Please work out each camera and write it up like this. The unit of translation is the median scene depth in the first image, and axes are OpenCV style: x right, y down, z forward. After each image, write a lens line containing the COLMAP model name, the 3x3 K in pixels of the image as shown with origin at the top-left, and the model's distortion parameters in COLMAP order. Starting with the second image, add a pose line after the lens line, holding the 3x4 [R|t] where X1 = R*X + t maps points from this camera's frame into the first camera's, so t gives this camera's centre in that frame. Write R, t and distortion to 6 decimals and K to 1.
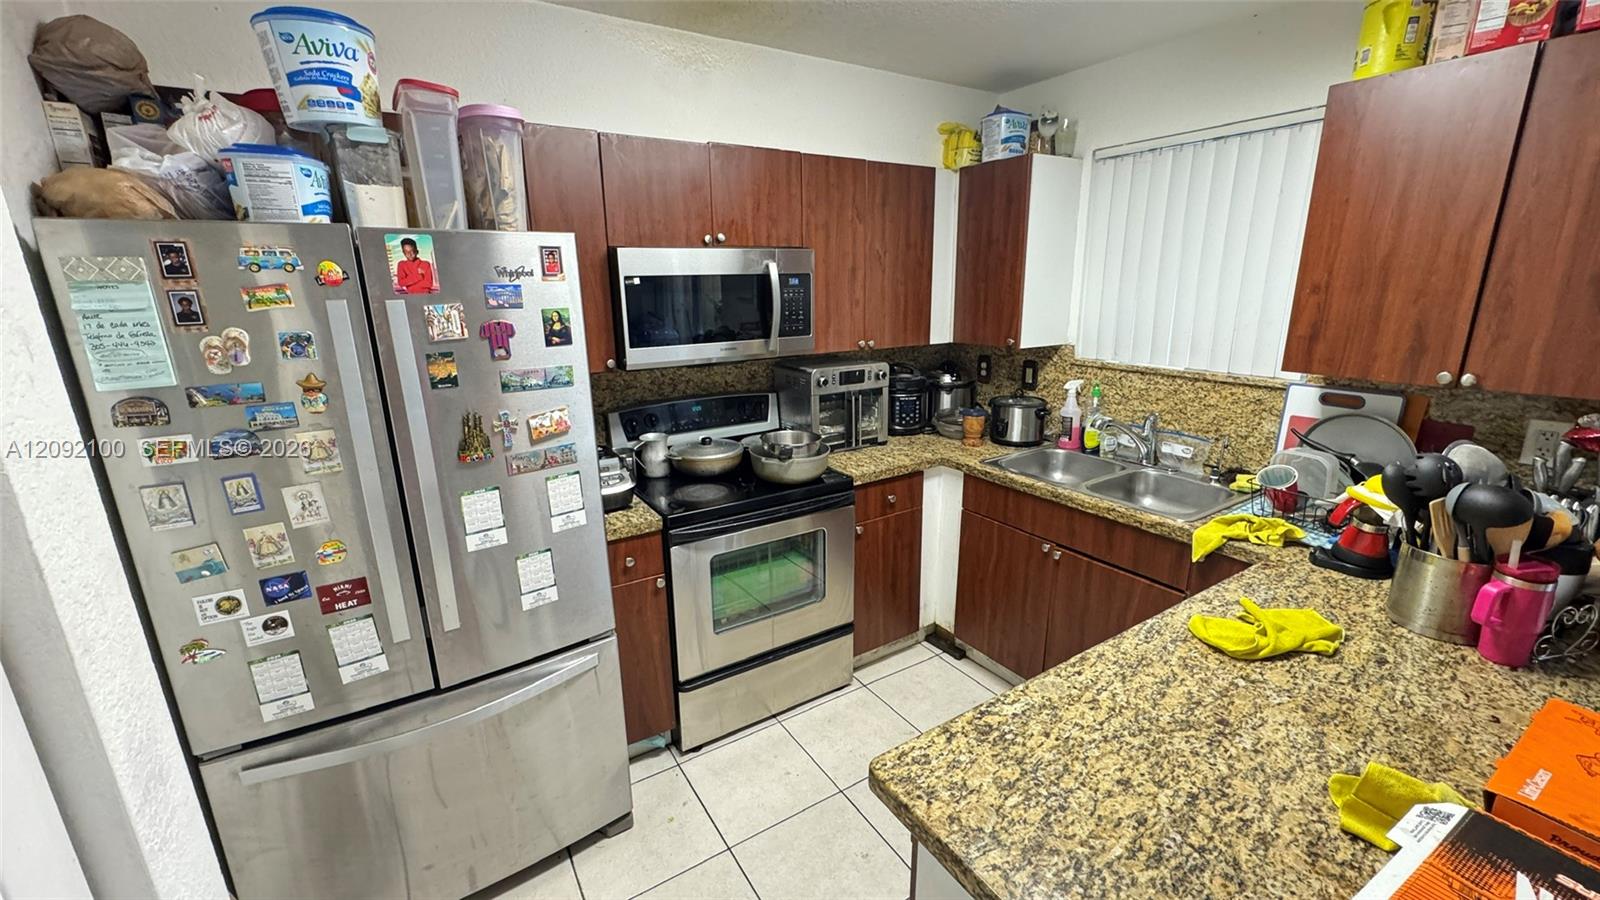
lens RADIAL K [[639.5, 0, 800.0], [0, 639.5, 450.0], [0, 0, 1]] dist [-0.003579, 0.000411]
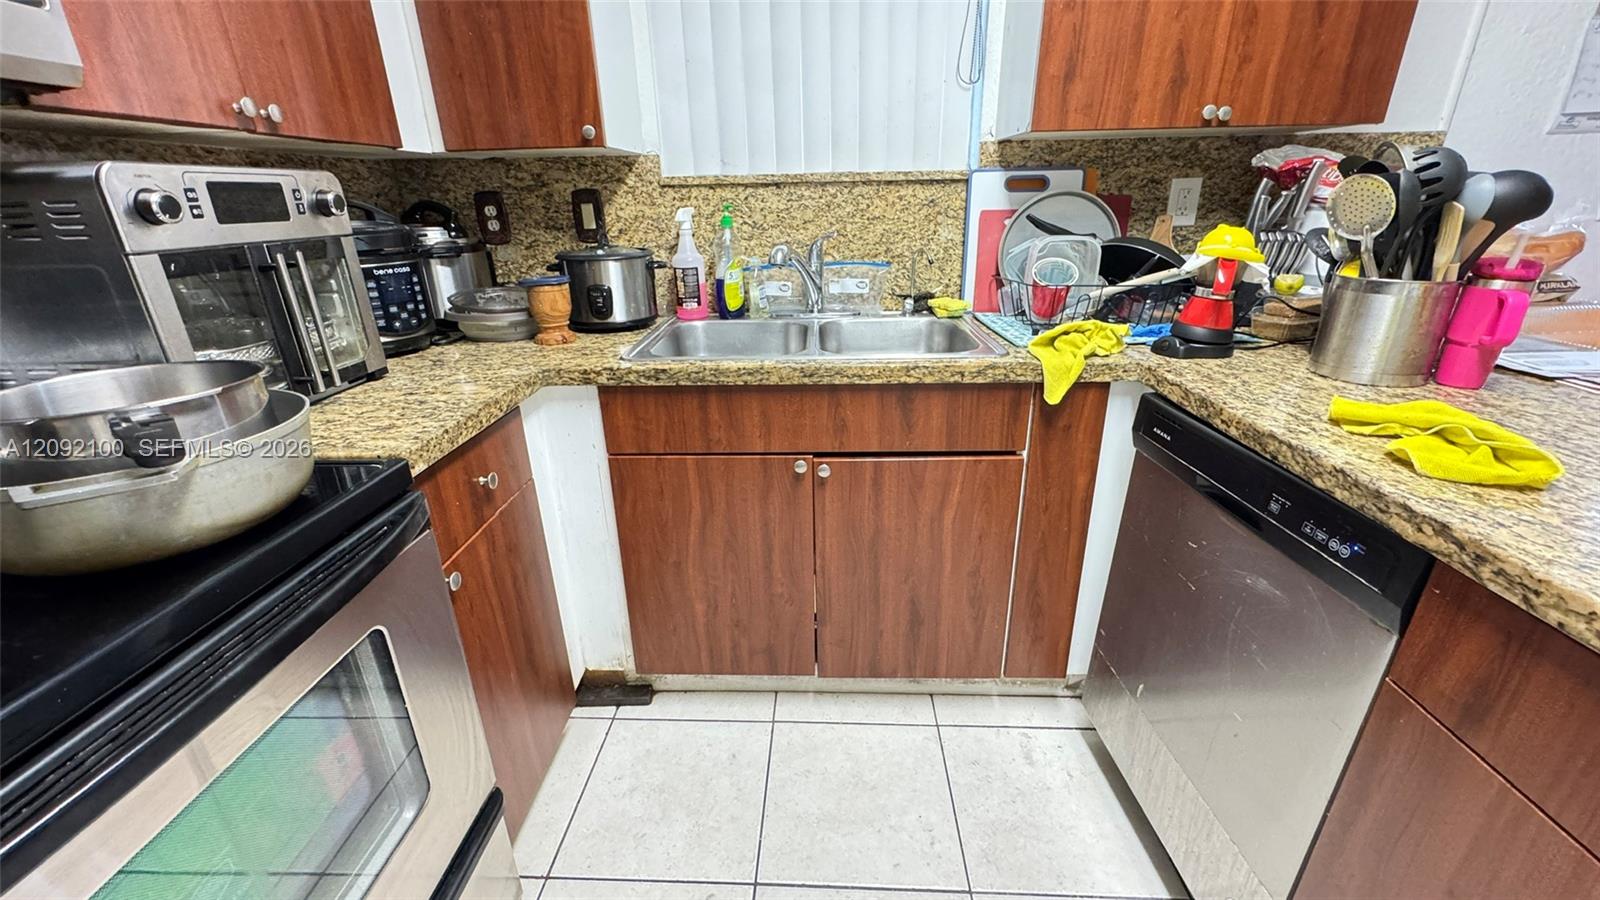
lens RADIAL K [[639.5, 0, 800.0], [0, 639.5, 450.0], [0, 0, 1]] dist [-0.003579, 0.000411]
pose [[0.565930, -0.300469, 0.767751, -0.062489], [0.220909, 0.952437, 0.209909, 0.011496], [-0.794306, 0.050810, 0.605389, 0.570028]]
